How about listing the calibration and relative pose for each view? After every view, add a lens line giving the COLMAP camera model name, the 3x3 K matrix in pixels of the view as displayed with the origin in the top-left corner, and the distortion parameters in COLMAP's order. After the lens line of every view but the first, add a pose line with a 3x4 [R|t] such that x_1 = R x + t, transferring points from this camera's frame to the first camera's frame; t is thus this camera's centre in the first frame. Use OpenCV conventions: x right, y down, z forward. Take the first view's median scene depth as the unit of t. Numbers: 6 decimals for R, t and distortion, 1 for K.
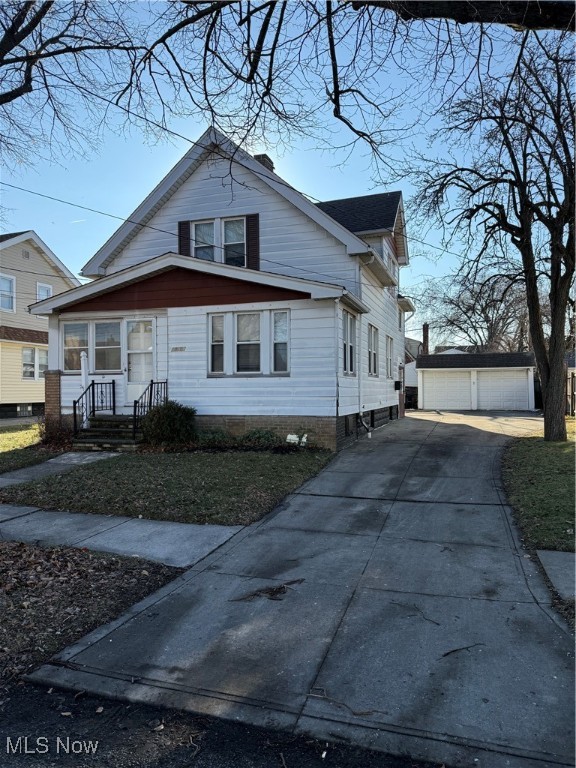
lens RADIAL K [[527.5, 0, 288.0], [0, 527.5, 384.0], [0, 0, 1]] dist [0.038306, -0.004250]
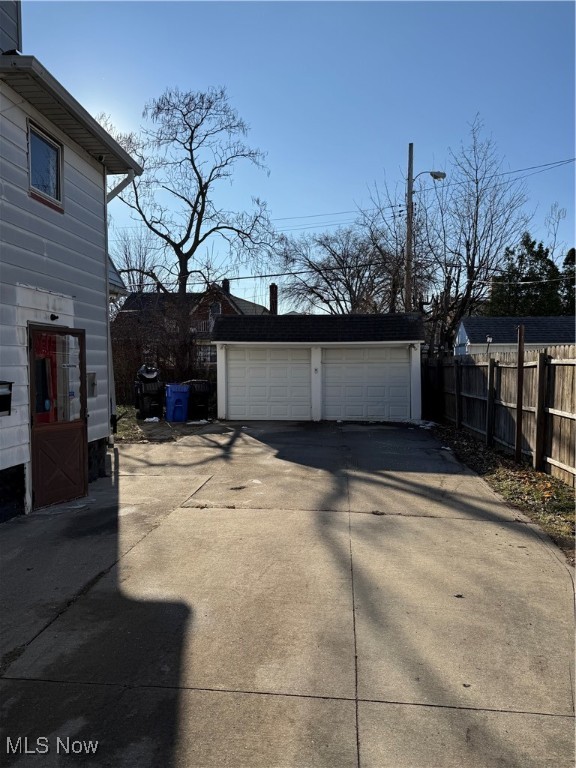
lens RADIAL K [[527.5, 0, 288.0], [0, 527.5, 384.0], [0, 0, 1]] dist [0.038306, -0.004250]
pose [[0.971650, -0.004658, 0.236379, 0.477443], [-0.006216, 0.998957, 0.045235, -0.029149], [-0.236343, -0.045422, 0.970607, 1.182791]]
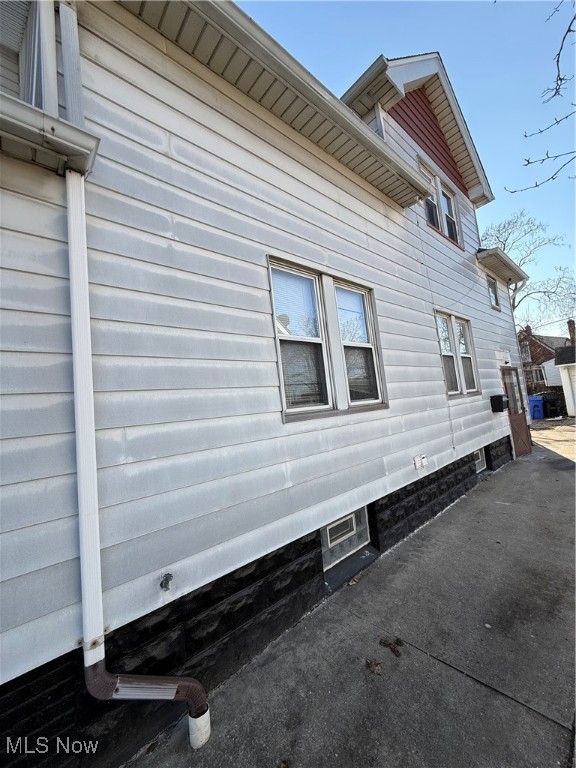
lens RADIAL K [[306.8, 0, 288.0], [0, 306.8, 384.0], [0, 0, 1]] dist [-0.013605, -0.000035]
pose [[0.865708, -0.130772, -0.483166, 0.284112], [0.108086, 0.991335, -0.074649, -0.029225], [0.488741, 0.012401, 0.872341, 1.008257]]
